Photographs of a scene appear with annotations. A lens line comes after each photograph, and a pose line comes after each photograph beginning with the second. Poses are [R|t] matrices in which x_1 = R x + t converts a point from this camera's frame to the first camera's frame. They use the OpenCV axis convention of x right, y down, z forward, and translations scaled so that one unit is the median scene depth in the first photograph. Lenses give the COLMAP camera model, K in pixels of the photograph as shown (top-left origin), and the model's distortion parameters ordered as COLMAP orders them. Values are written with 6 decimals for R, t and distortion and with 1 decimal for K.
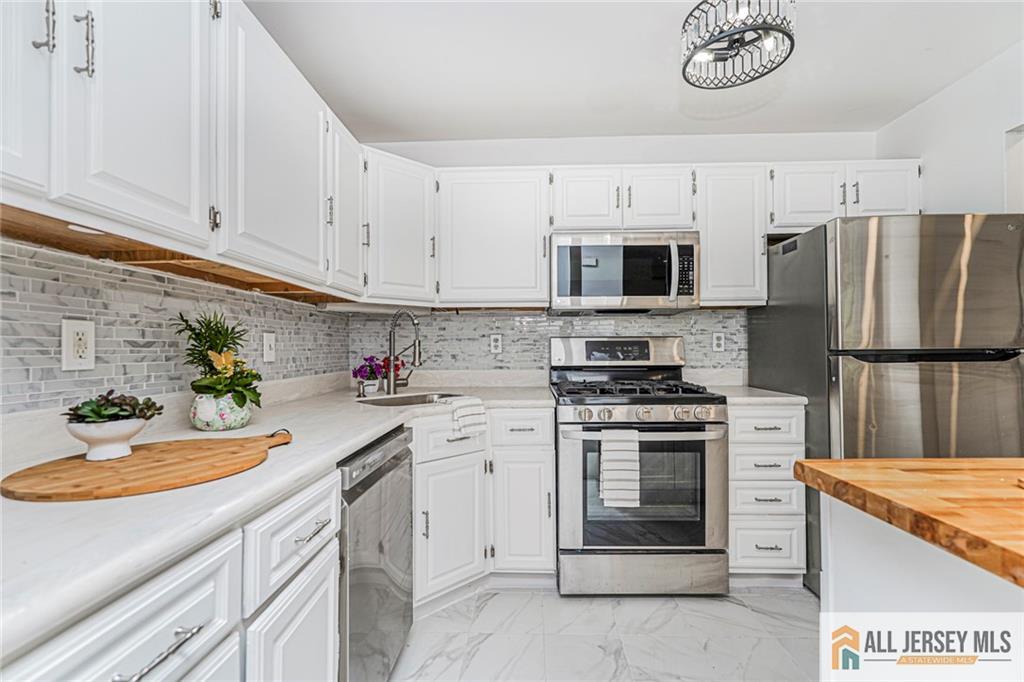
lens RADIAL K [[452.9, 0, 513.2], [0, 452.9, 343.6], [0, 0, 1]] dist [-0.011769, 0.007733]
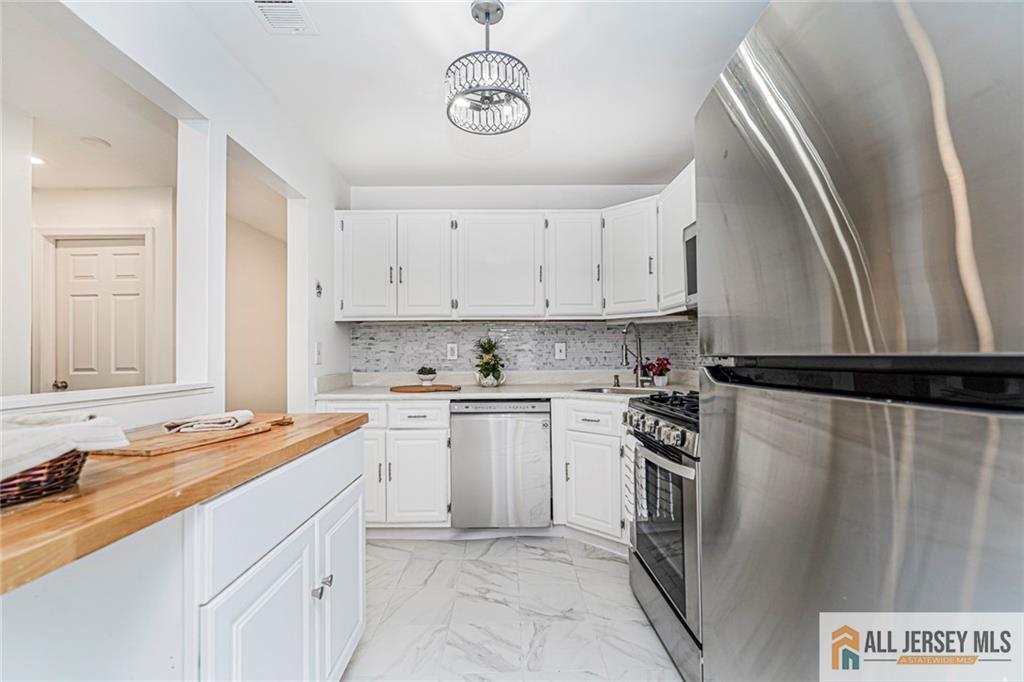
lens RADIAL K [[452.9, 0, 507.6], [0, 452.9, 345.0], [0, 0, 1]] dist [-0.011769, 0.007733]
pose [[0.039615, -0.013258, -0.999127, 1.131539], [0.018226, 0.999755, -0.012543, 0.002097], [0.999049, -0.017713, 0.039847, 0.667856]]
